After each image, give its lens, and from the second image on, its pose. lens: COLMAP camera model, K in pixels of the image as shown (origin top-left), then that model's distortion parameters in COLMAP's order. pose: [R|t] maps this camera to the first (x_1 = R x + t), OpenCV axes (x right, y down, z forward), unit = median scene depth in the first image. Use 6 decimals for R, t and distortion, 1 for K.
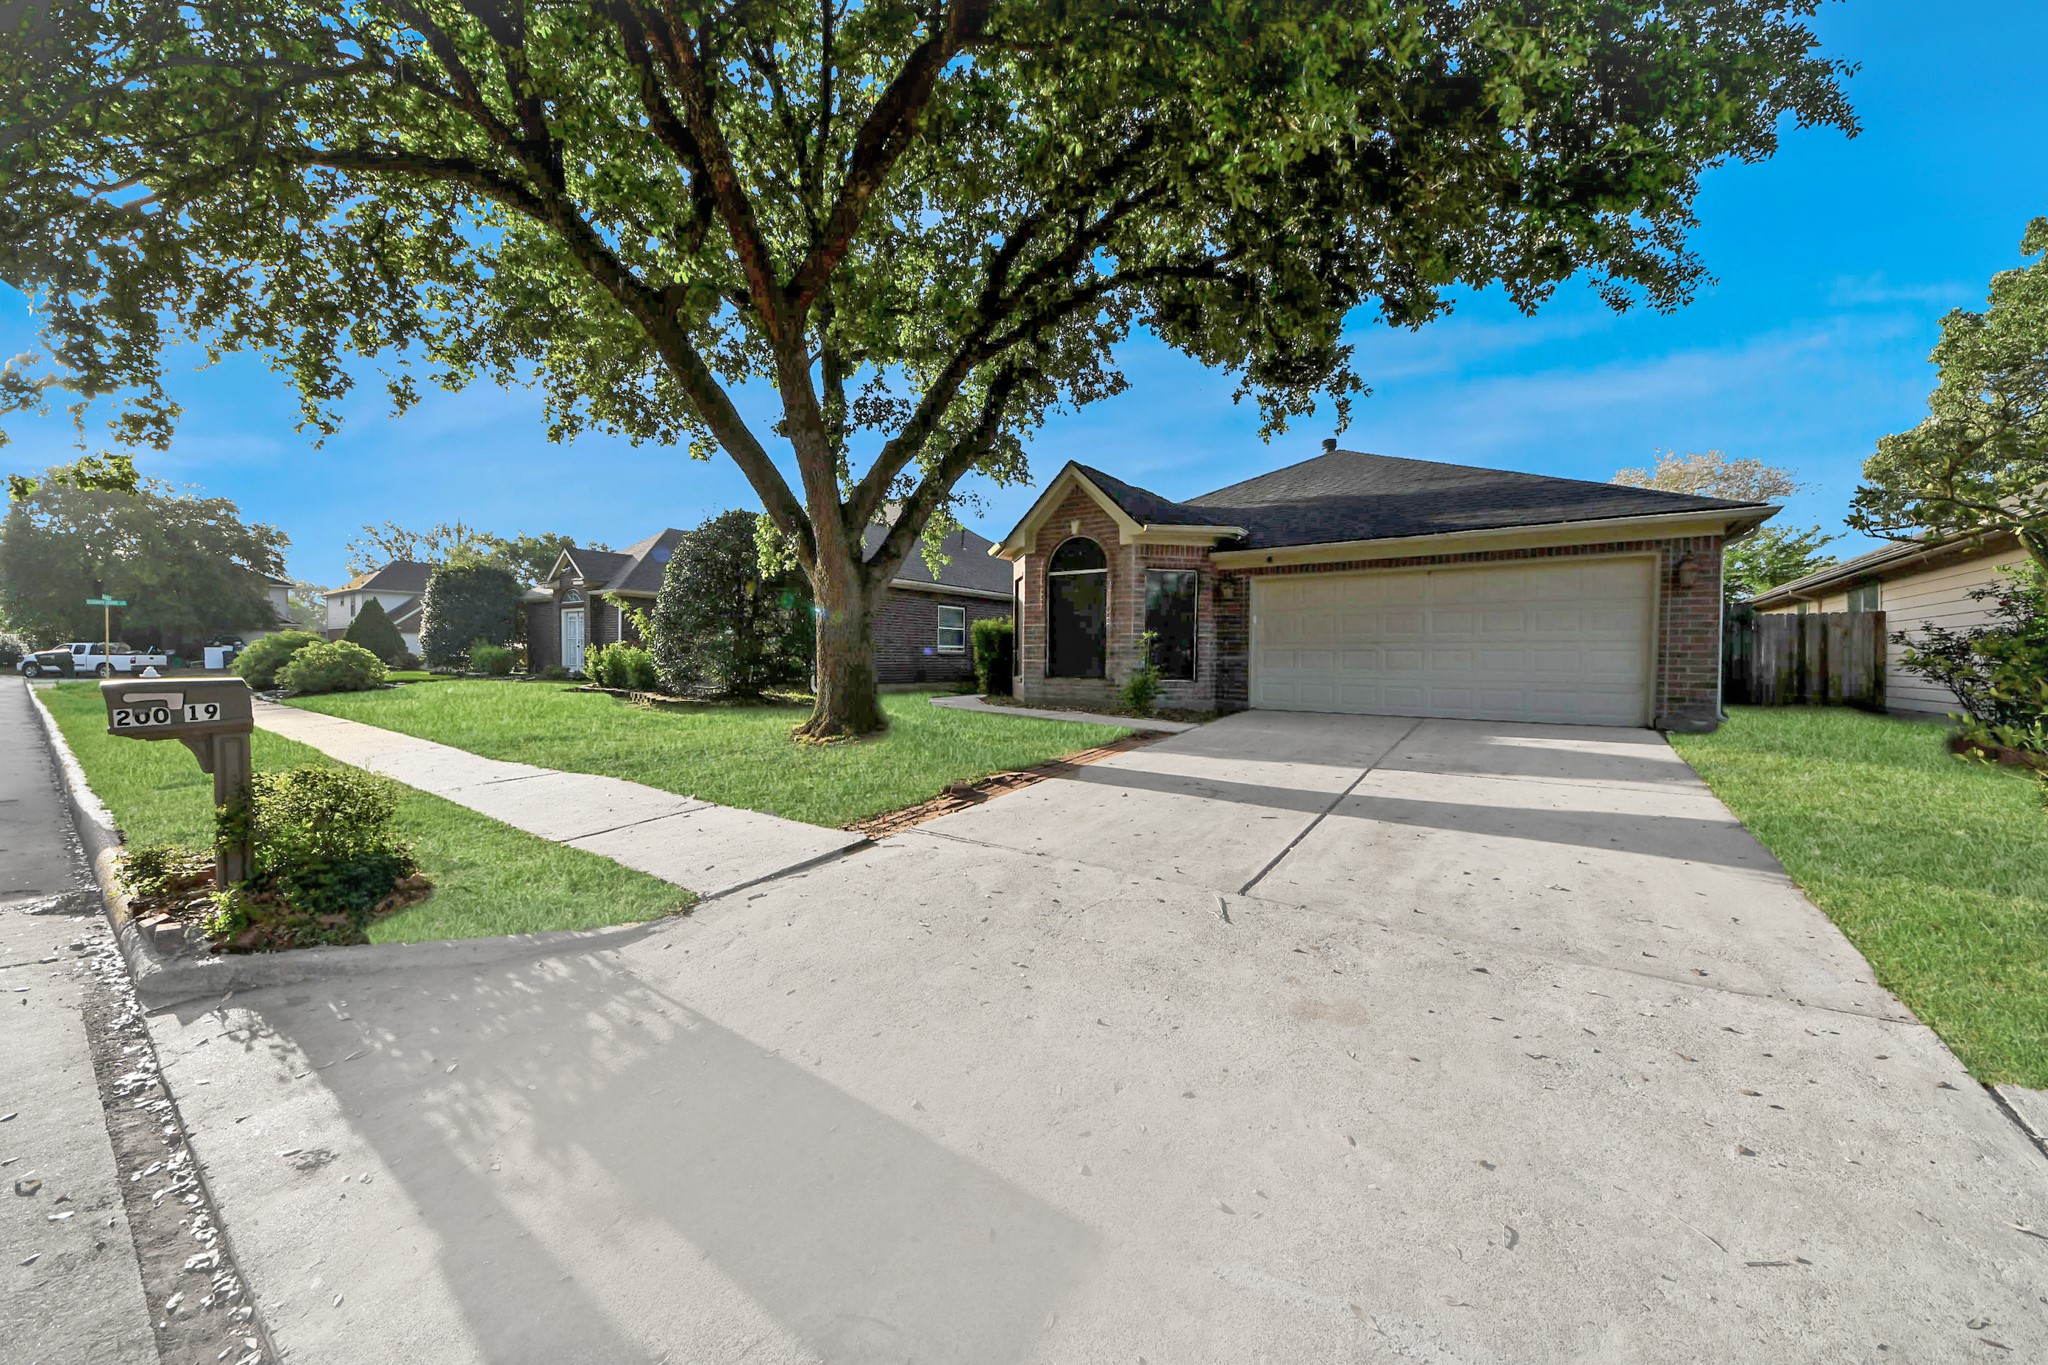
lens RADIAL K [[750.3, 0, 1027.1], [0, 750.3, 674.0], [0, 0, 1]] dist [-0.000647, -0.000799]
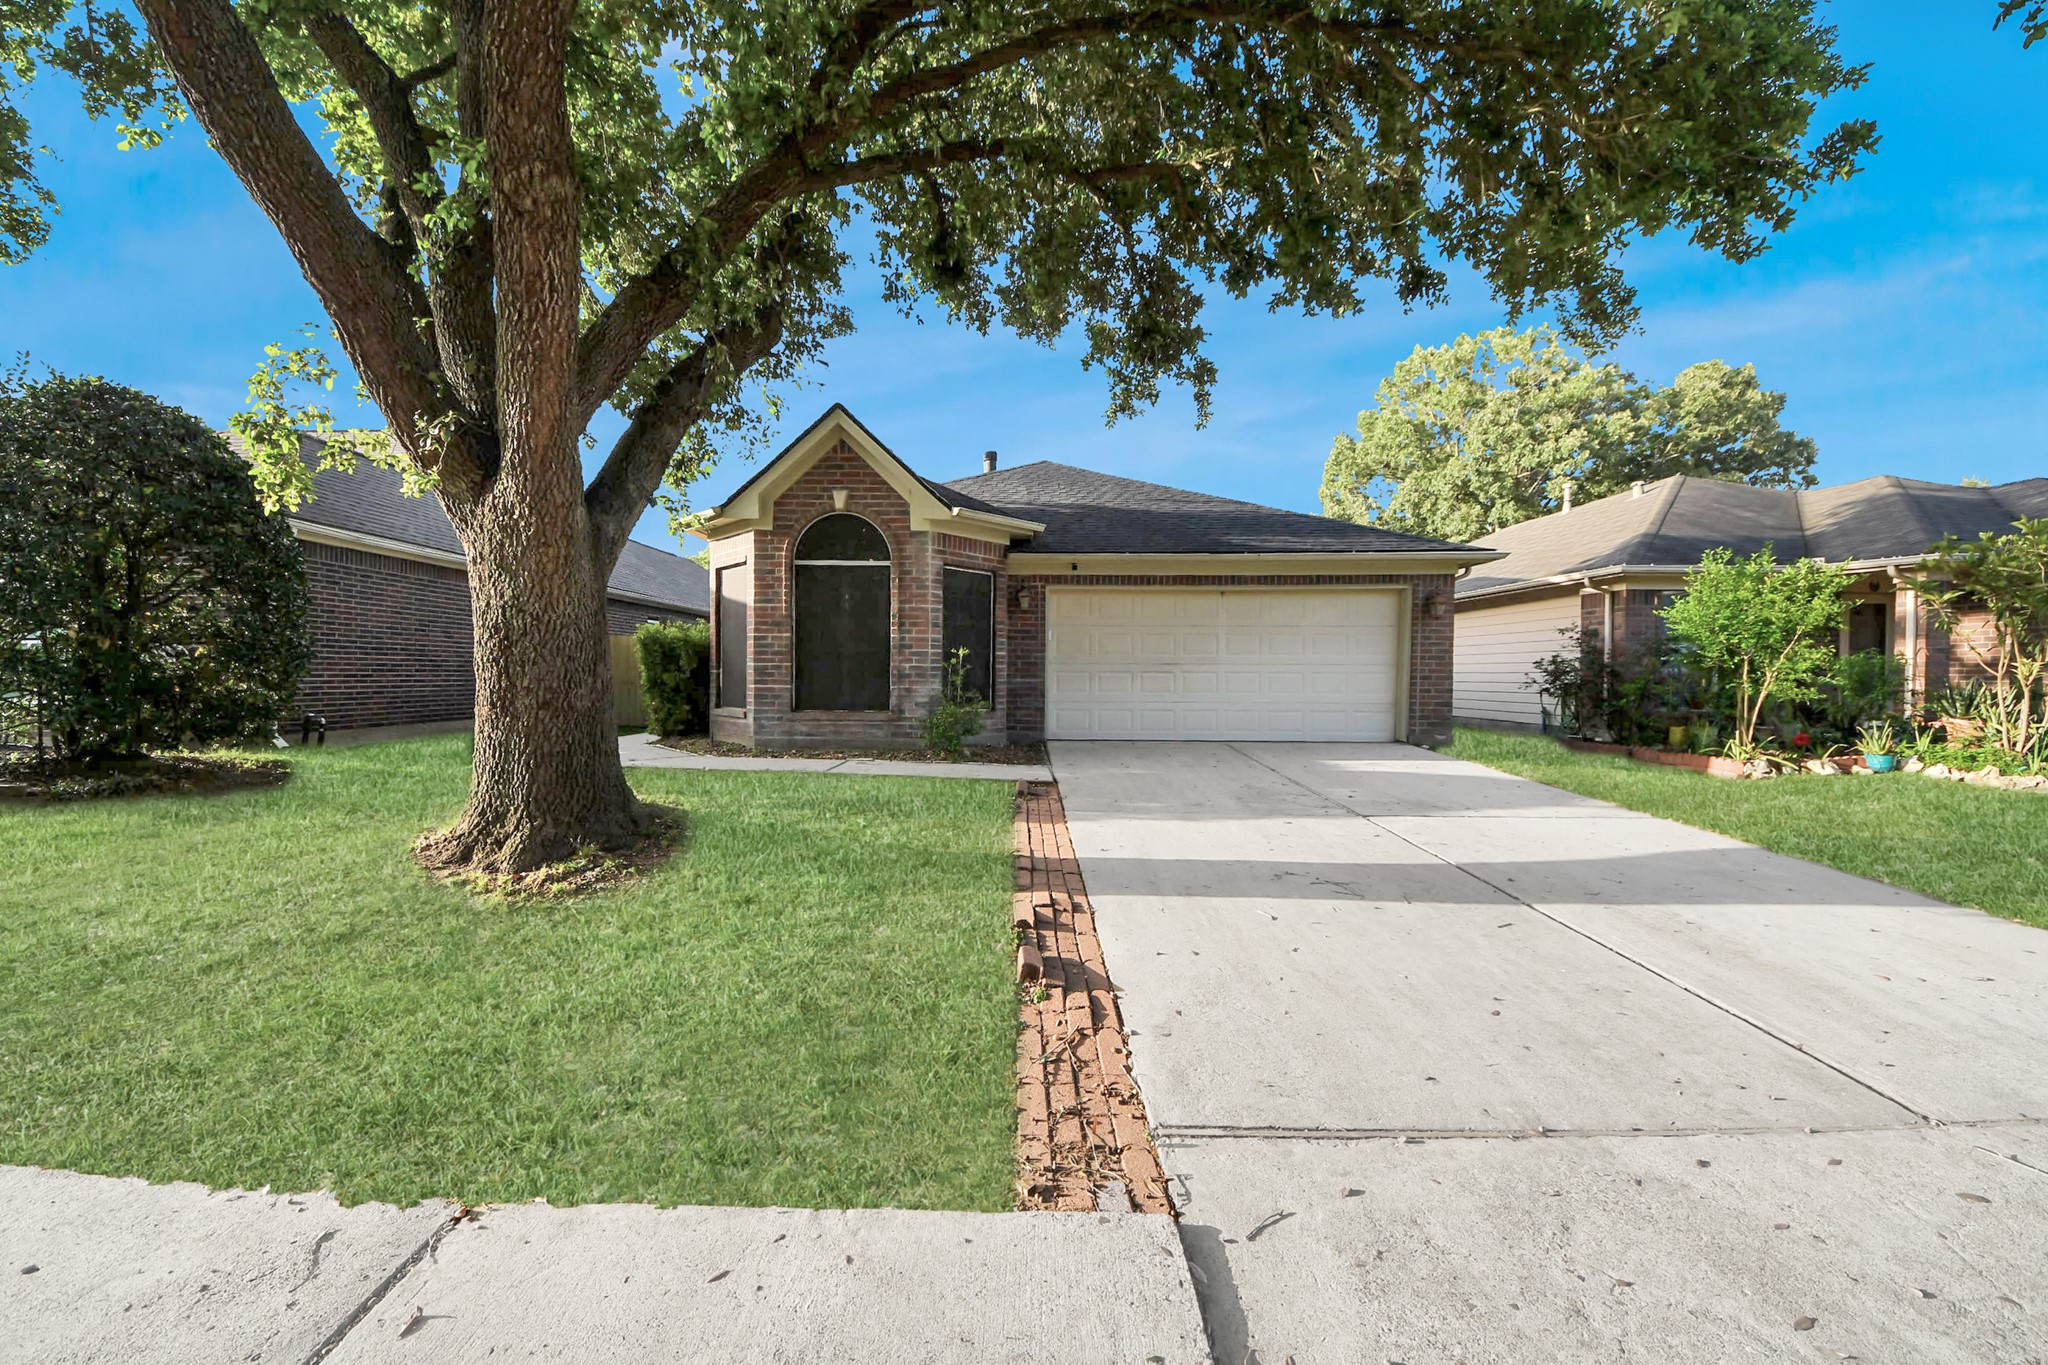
lens RADIAL K [[750.3, 0, 1025.2], [0, 750.3, 683.5], [0, 0, 1]] dist [-0.000647, -0.000799]
pose [[0.813636, -0.011676, 0.581258, -0.215983], [0.011660, 0.999925, 0.003765, -0.022057], [-0.581258, 0.003714, 0.813711, 0.326928]]
